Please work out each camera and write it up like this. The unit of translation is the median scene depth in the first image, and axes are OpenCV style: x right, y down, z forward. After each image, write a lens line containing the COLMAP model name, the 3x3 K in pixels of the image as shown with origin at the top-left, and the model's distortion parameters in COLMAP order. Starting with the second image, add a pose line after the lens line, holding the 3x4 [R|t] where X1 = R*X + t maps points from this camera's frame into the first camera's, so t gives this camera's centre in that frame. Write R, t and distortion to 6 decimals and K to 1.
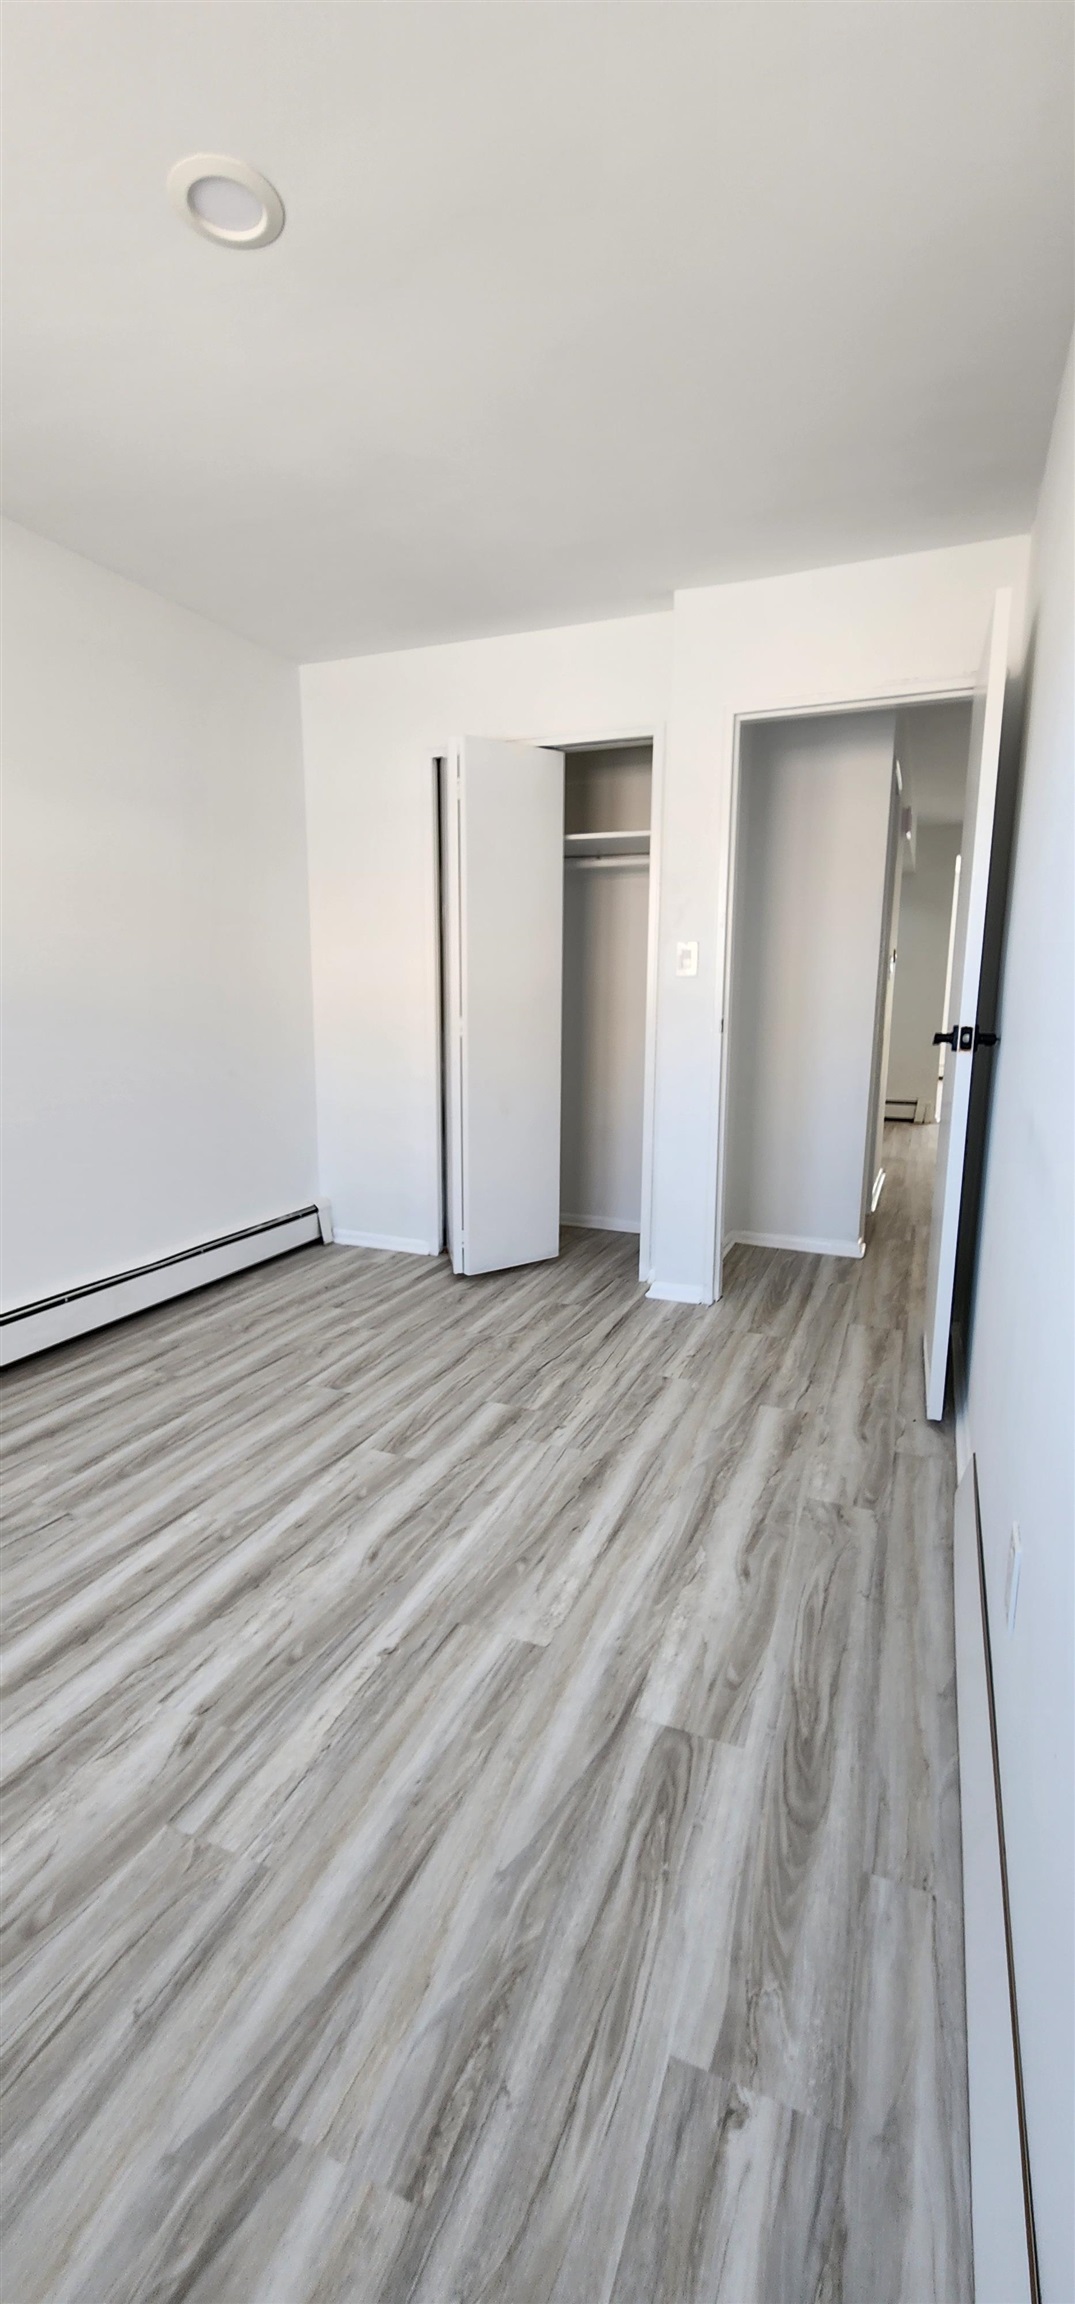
lens RADIAL K [[935.6, 0, 529.5], [0, 935.6, 1154.9], [0, 0, 1]] dist [-0.002331, 0.001631]
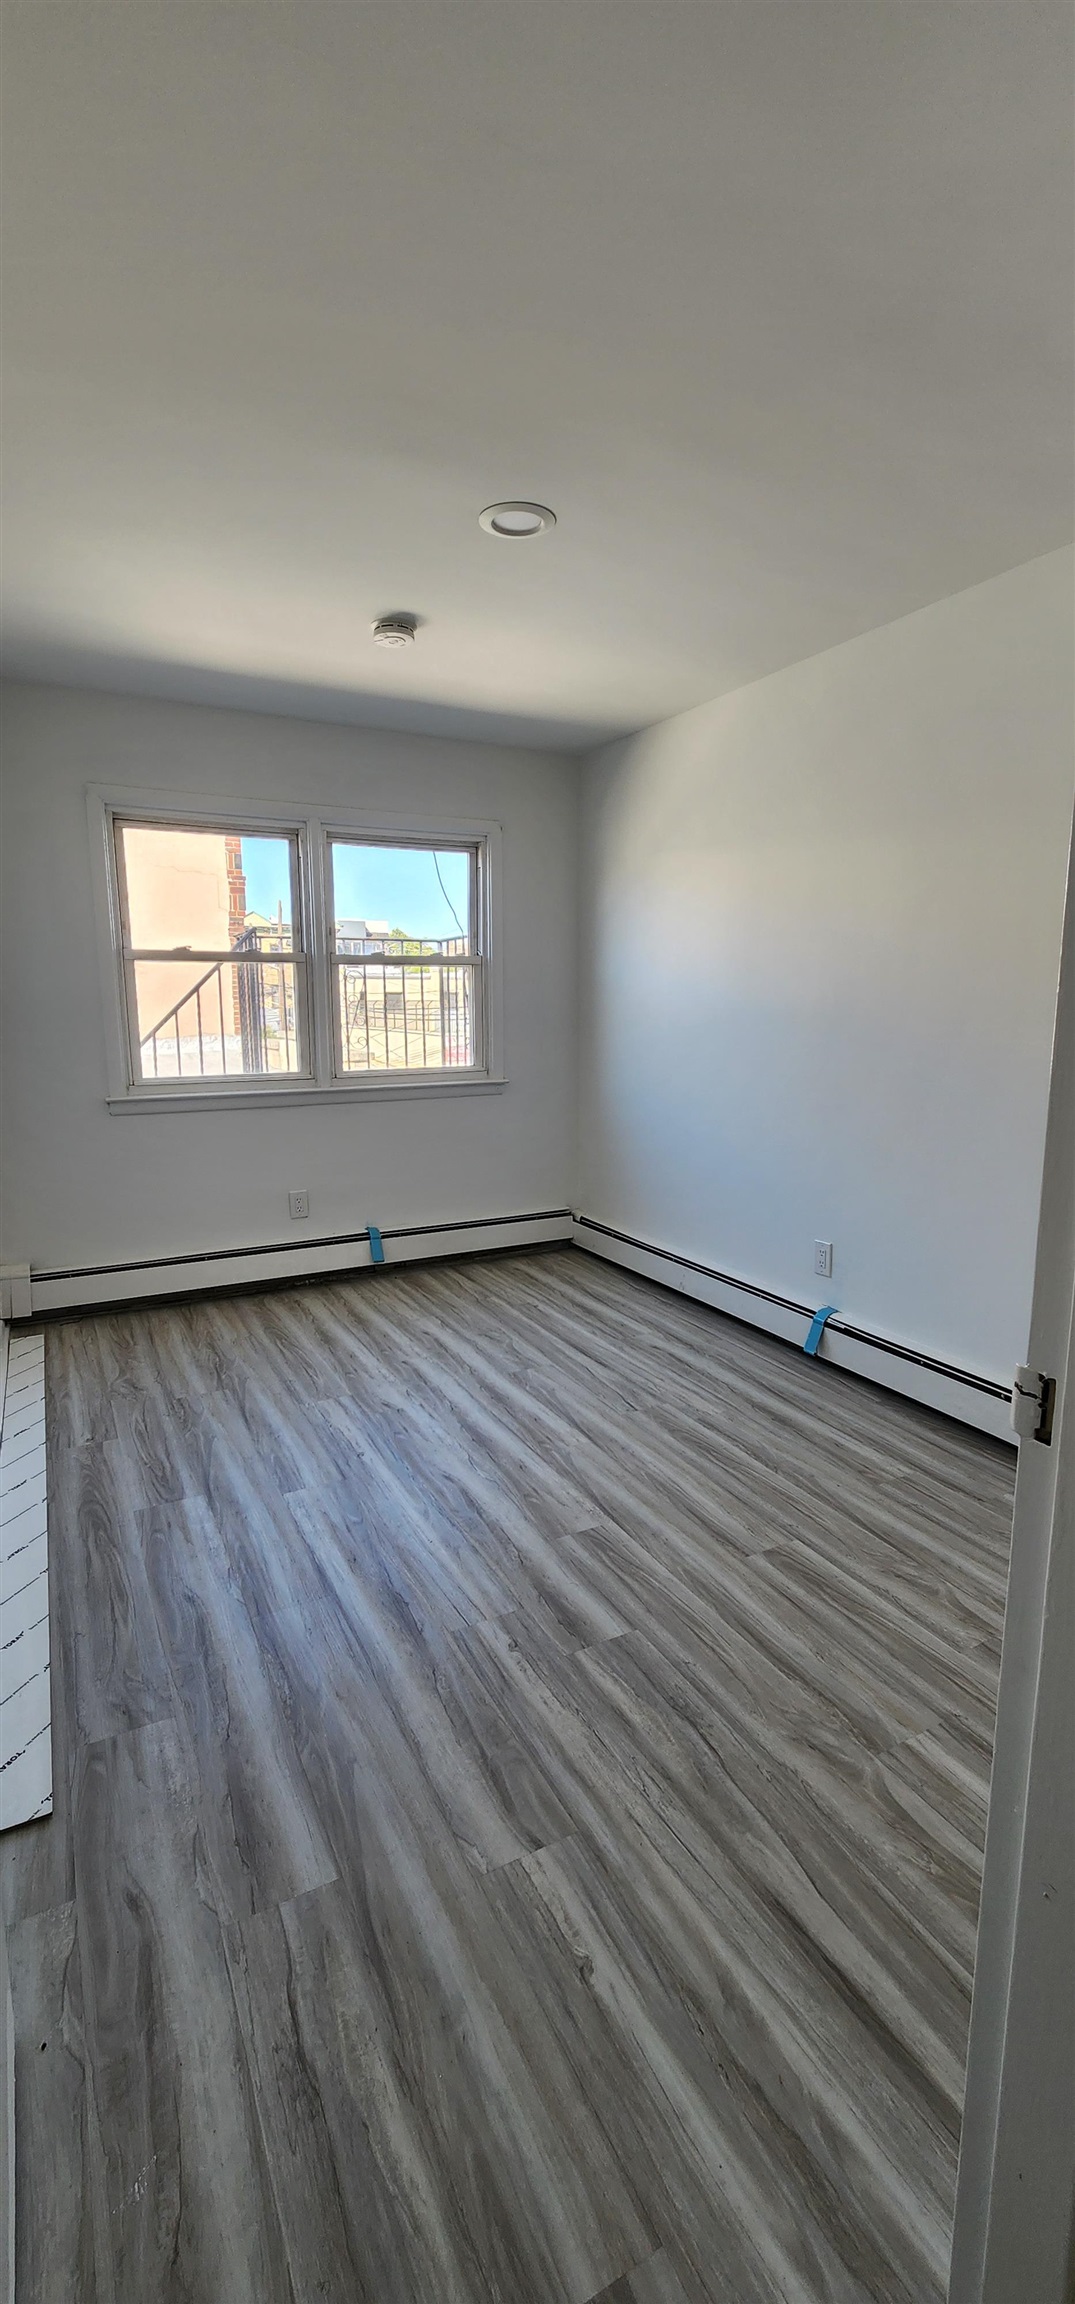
lens RADIAL K [[935.6, 0, 526.1], [0, 935.6, 1152.7], [0, 0, 1]] dist [-0.002331, 0.001631]
pose [[-0.635478, 0.125950, -0.761777, 0.627823], [-0.137209, 0.952482, 0.271940, -0.344470], [0.759830, 0.277335, -0.588000, 1.499975]]
